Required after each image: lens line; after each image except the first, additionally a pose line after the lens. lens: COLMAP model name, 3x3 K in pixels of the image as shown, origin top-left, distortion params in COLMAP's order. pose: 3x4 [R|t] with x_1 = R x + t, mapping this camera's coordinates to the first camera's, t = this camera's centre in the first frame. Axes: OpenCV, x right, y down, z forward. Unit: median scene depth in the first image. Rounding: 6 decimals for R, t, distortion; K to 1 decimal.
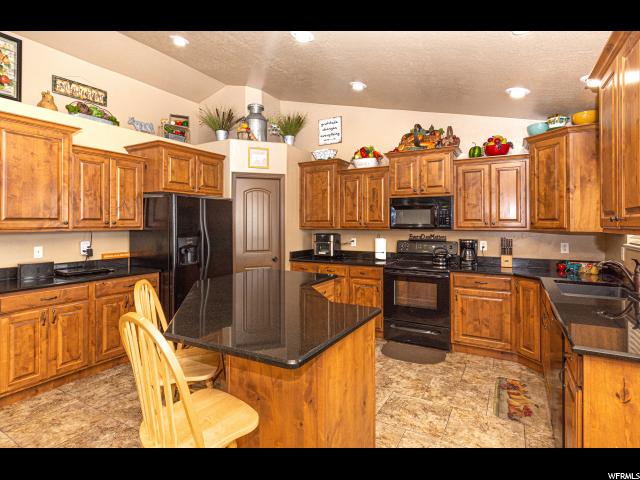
lens RADIAL K [[338.9, 0, 311.6], [0, 338.9, 217.7], [0, 0, 1]] dist [-0.000085, -0.000545]
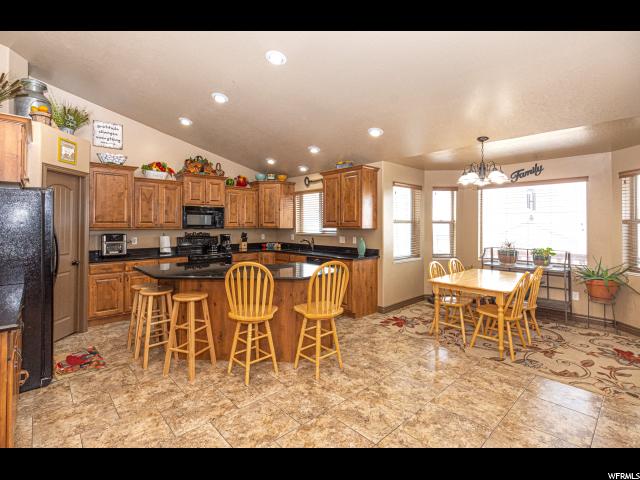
lens RADIAL K [[304.9, 0, 318.2], [0, 304.9, 218.9], [0, 0, 1]] dist [0.000240, -0.000040]
pose [[0.284648, 0.018092, 0.958461, -0.824360], [-0.019514, 0.999724, -0.013076, 0.000400], [-0.958433, -0.014981, 0.284923, 0.144707]]
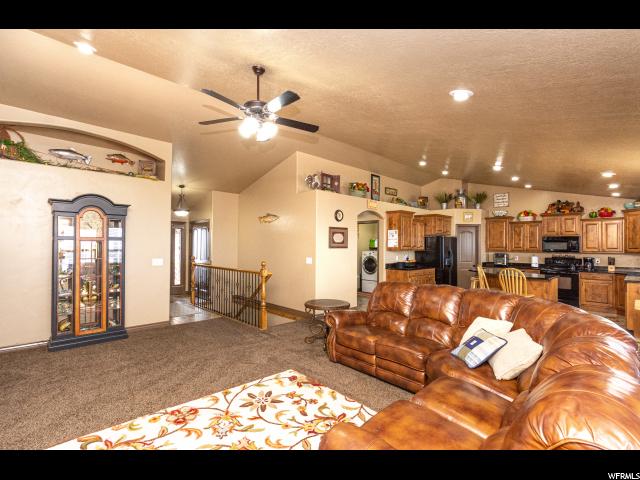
lens RADIAL K [[304.6, 0, 320.0], [0, 304.6, 240.0], [0, 0, 1]] dist [0.001583, 0.000165]
pose [[0.962726, 0.005186, -0.270430, -0.587956], [-0.005503, 0.999985, -0.000413, -0.030235], [0.270423, 0.001886, 0.962740, -1.182070]]
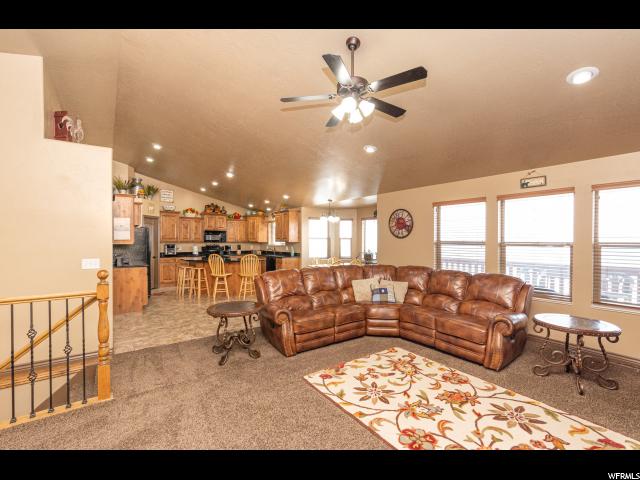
lens RADIAL K [[281.4, 0, 320.0], [0, 281.4, 240.0], [0, 0, 1]] dist [-0.000797, -0.000378]
pose [[0.370070, 0.000421, 0.929004, -1.529167], [-0.017232, 0.999831, 0.006411, -0.012794], [-0.928844, -0.018382, 0.370015, -0.665066]]
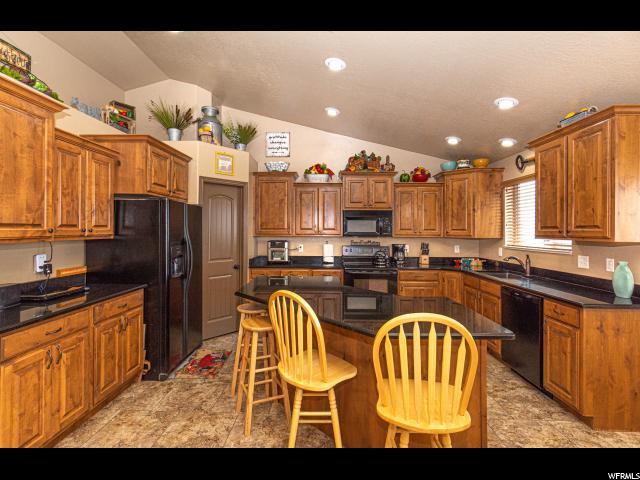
lens RADIAL K [[321.4, 0, 312.3], [0, 321.4, 226.6], [0, 0, 1]] dist [-0.001110, -0.000172]
pose [[0.878706, 0.010509, 0.477247, -0.418415], [-0.014312, 0.999888, 0.004332, -0.003560], [-0.477148, -0.010637, 0.878758, 0.070516]]
